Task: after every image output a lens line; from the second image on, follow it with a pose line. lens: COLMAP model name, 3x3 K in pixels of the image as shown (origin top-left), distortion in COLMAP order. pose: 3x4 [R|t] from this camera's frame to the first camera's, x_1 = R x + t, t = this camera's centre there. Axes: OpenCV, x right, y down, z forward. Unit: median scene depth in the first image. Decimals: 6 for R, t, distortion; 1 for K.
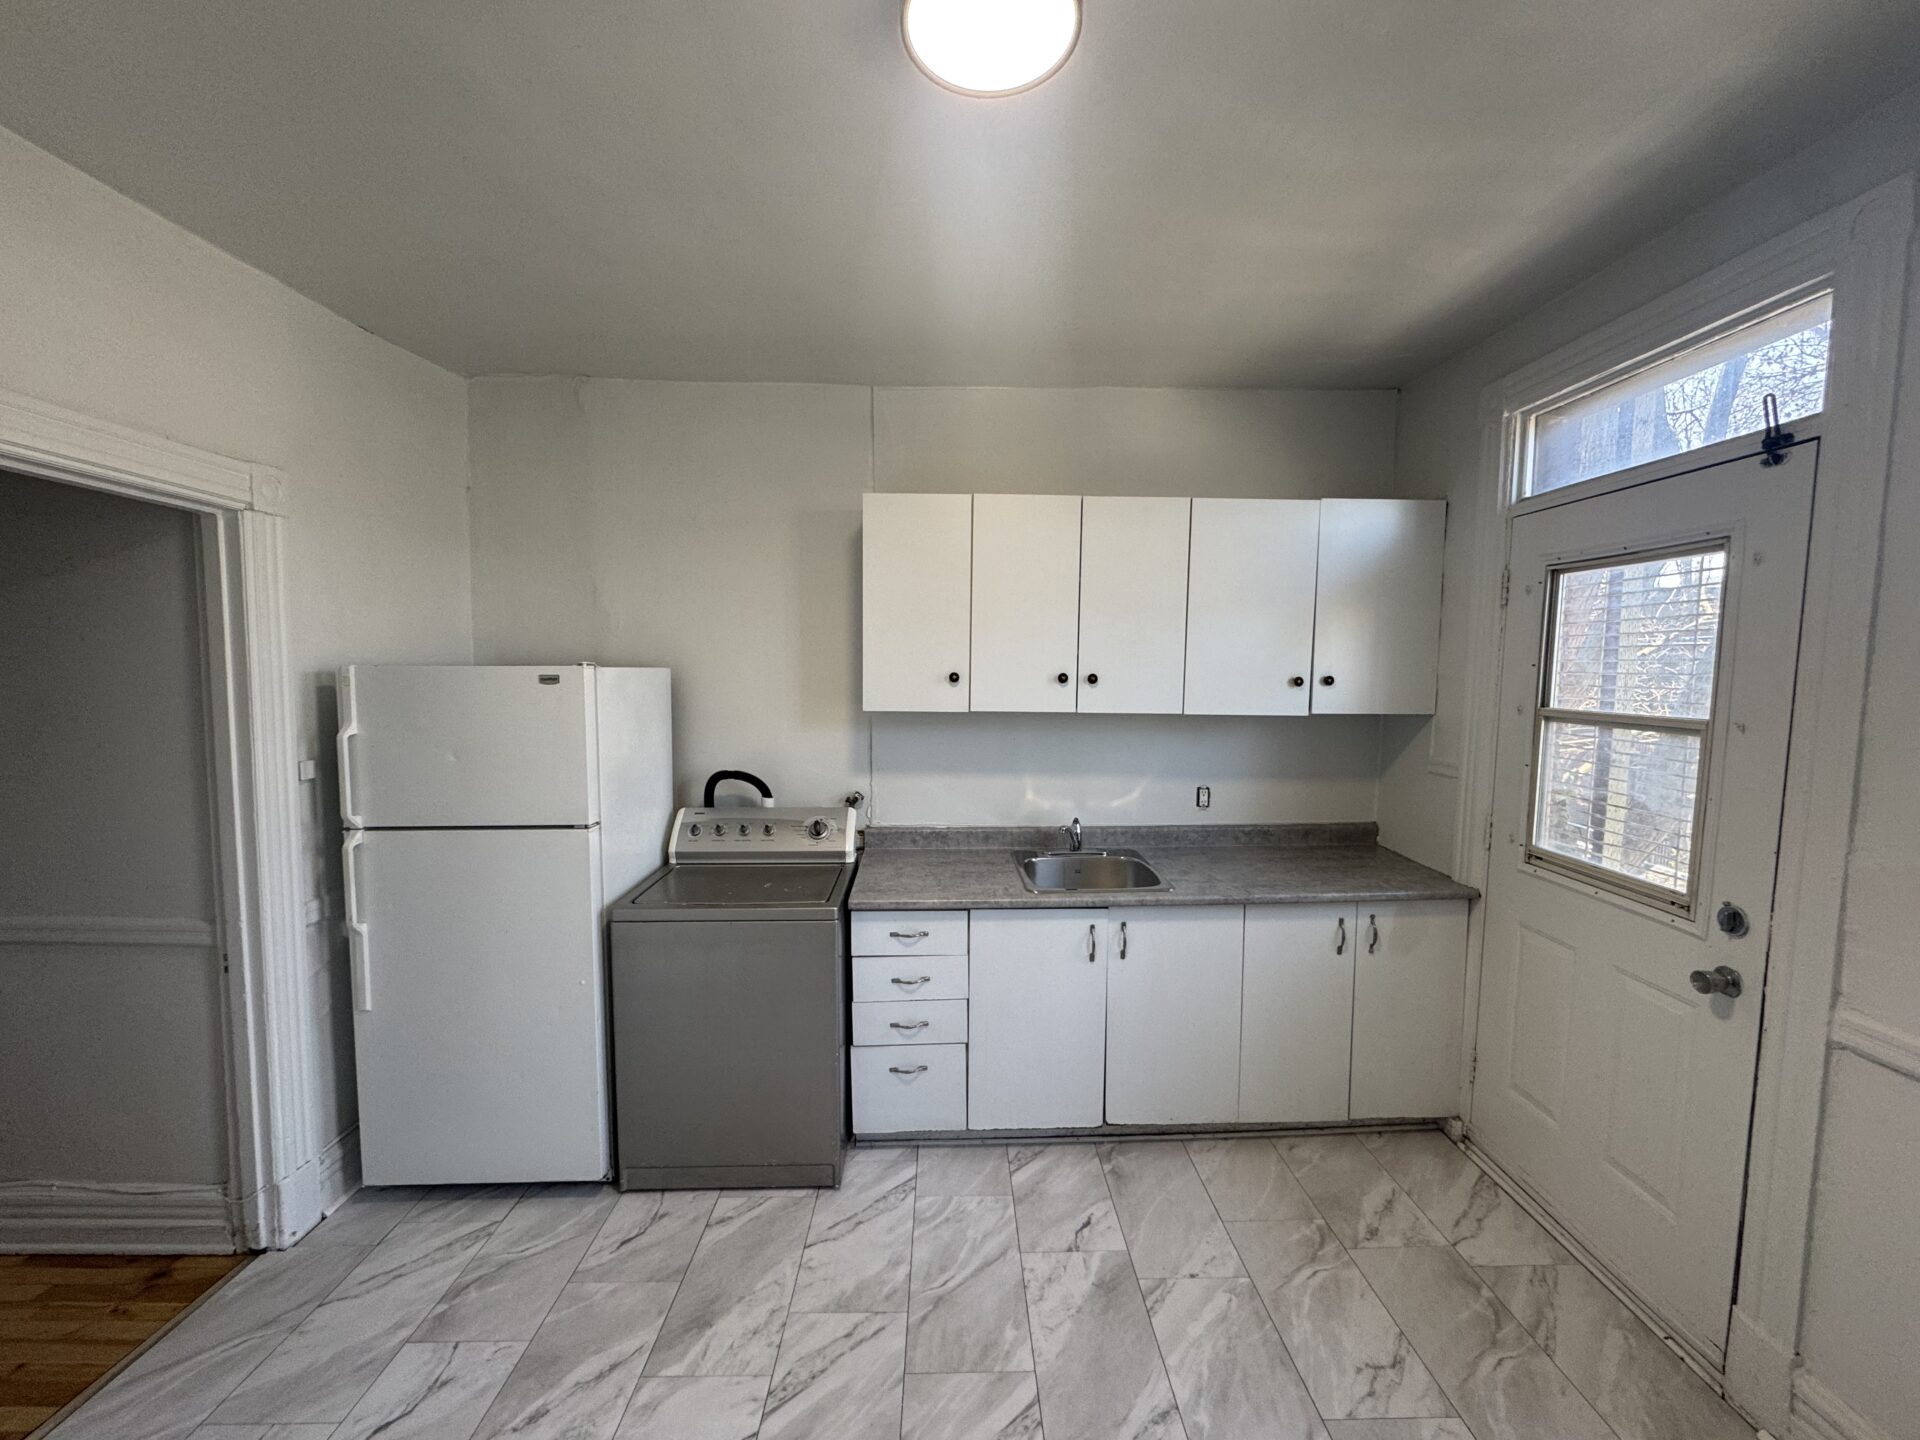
lens RADIAL K [[763.7, 0, 961.9], [0, 763.7, 715.2], [0, 0, 1]] dist [-0.006305, 0.001027]
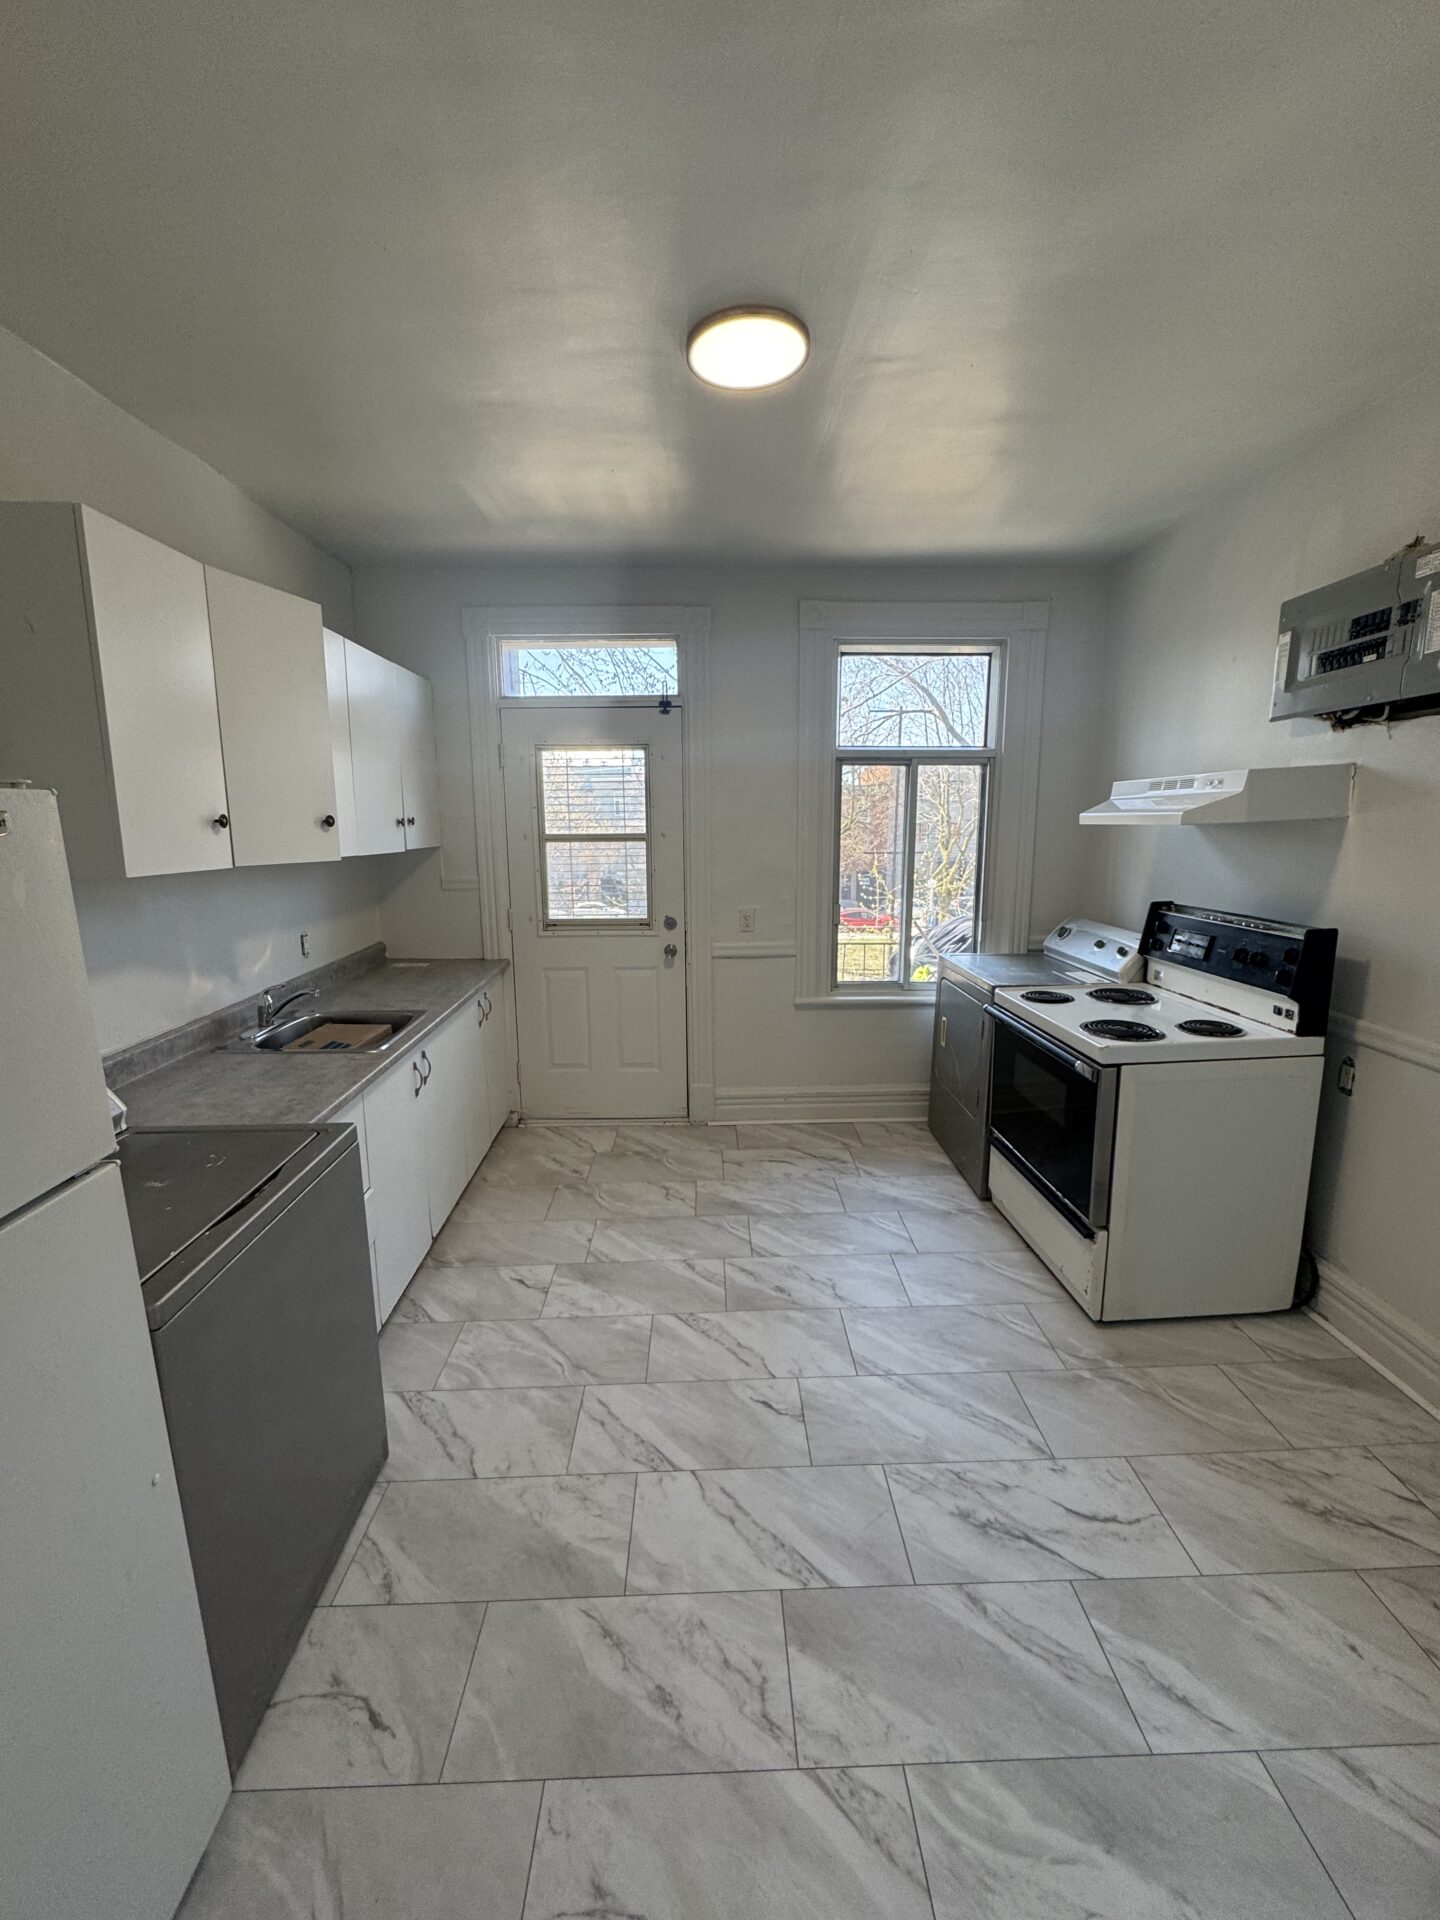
lens RADIAL K [[763.7, 0, 720.7], [0, 763.7, 951.8], [0, 0, 1]] dist [-0.006305, 0.001027]
pose [[-0.000911, -0.178630, 0.983916, -1.021600], [0.075304, 0.981110, 0.178190, -0.028106], [-0.997160, 0.074255, 0.012558, 0.710208]]
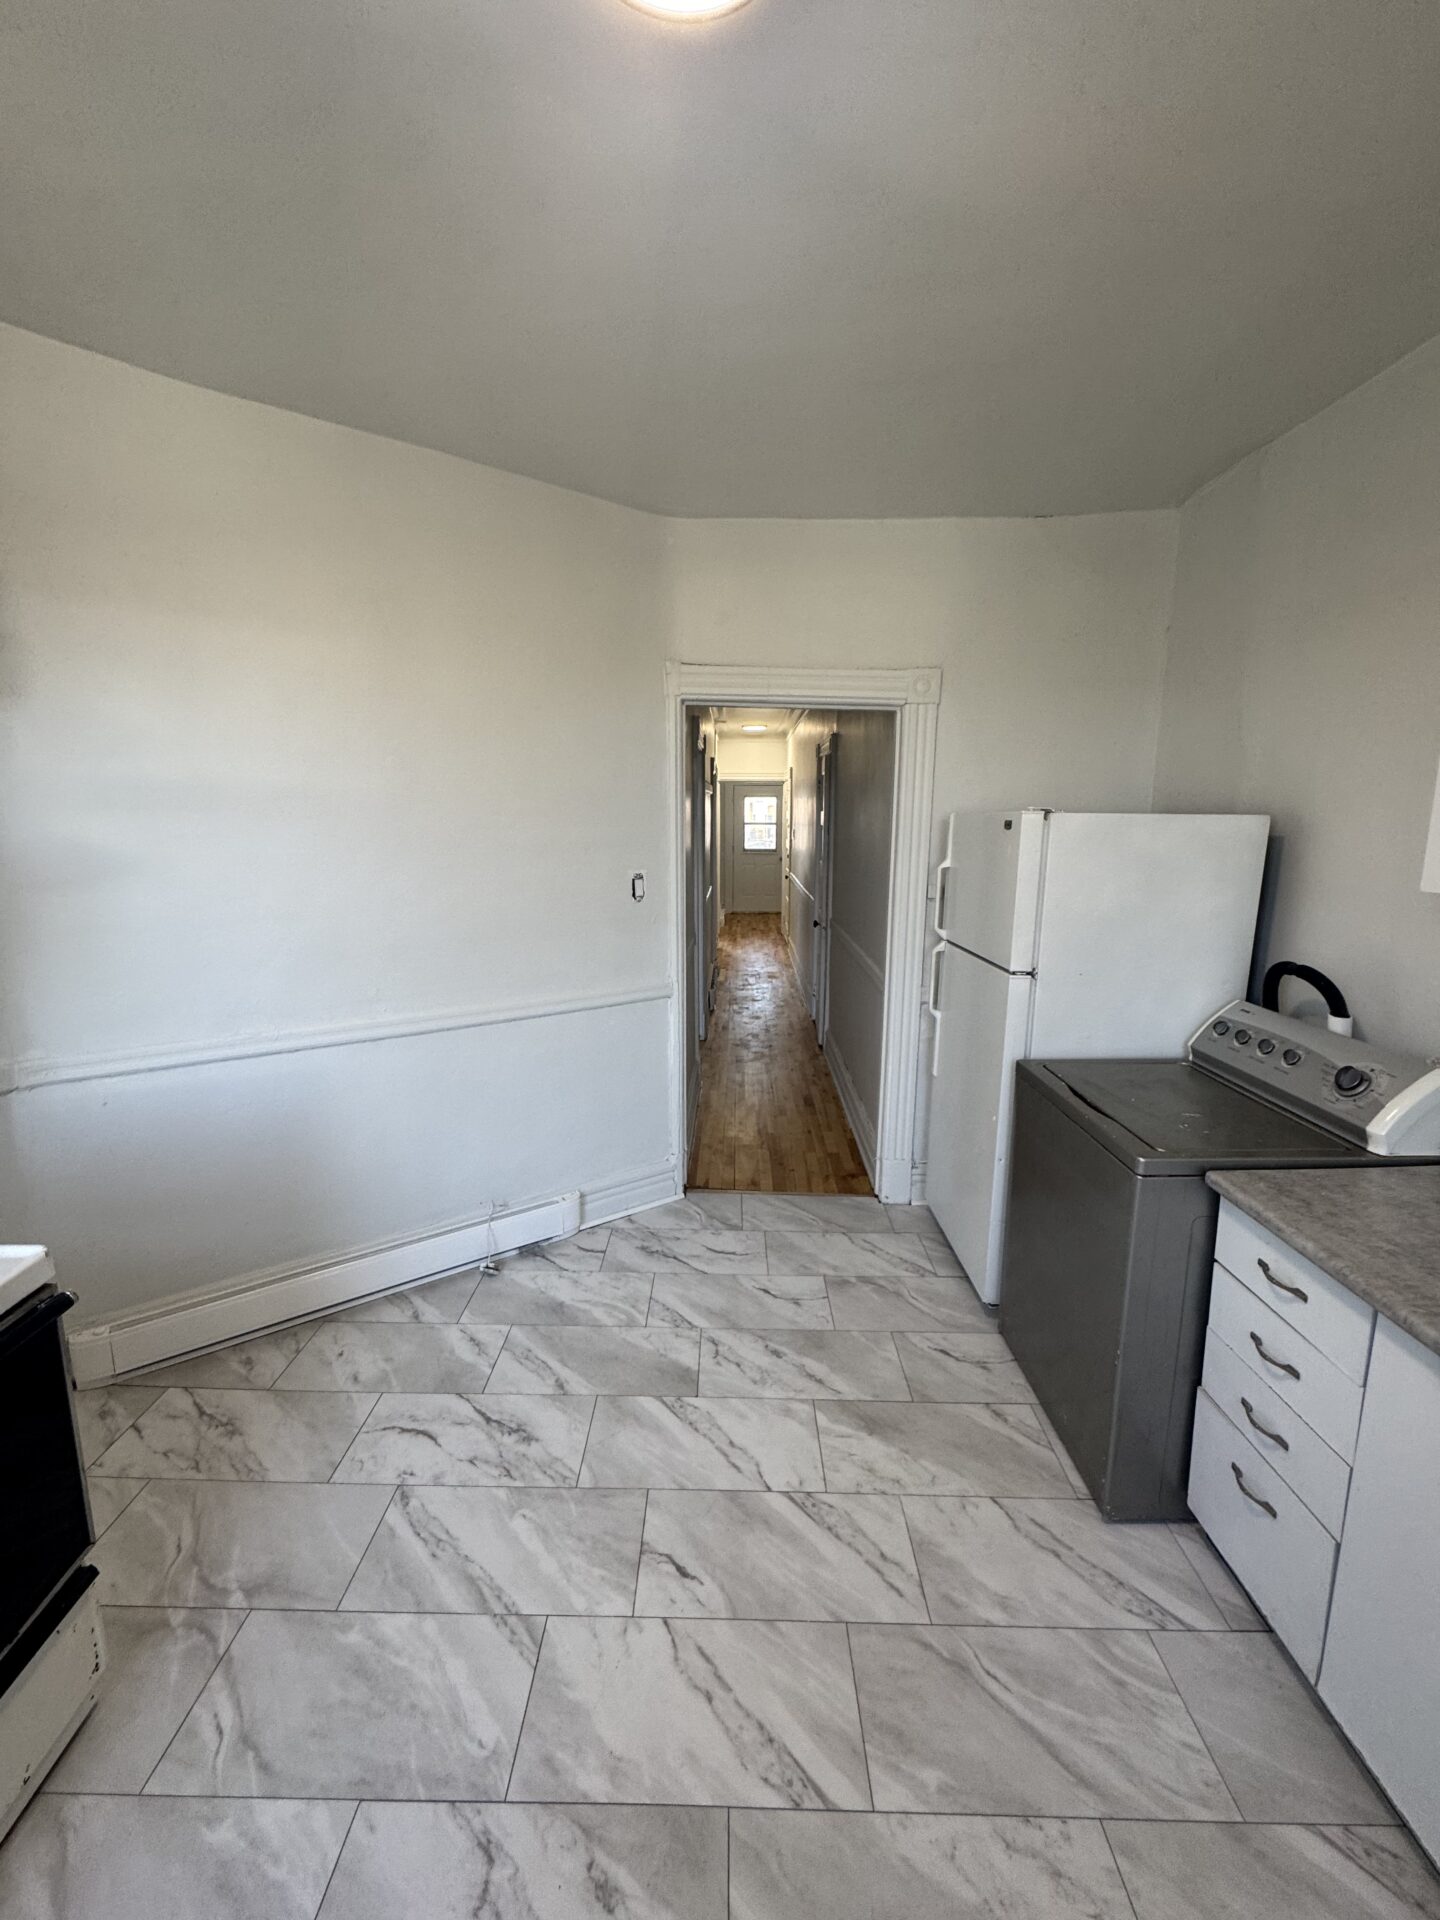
lens RADIAL K [[763.7, 0, 718.3], [0, 763.7, 956.0], [0, 0, 1]] dist [-0.006305, 0.001027]
pose [[-0.032521, 0.169845, -0.984934, 0.579507], [-0.067409, 0.982839, 0.171709, -0.025893], [0.997195, 0.071978, -0.020514, 0.714211]]
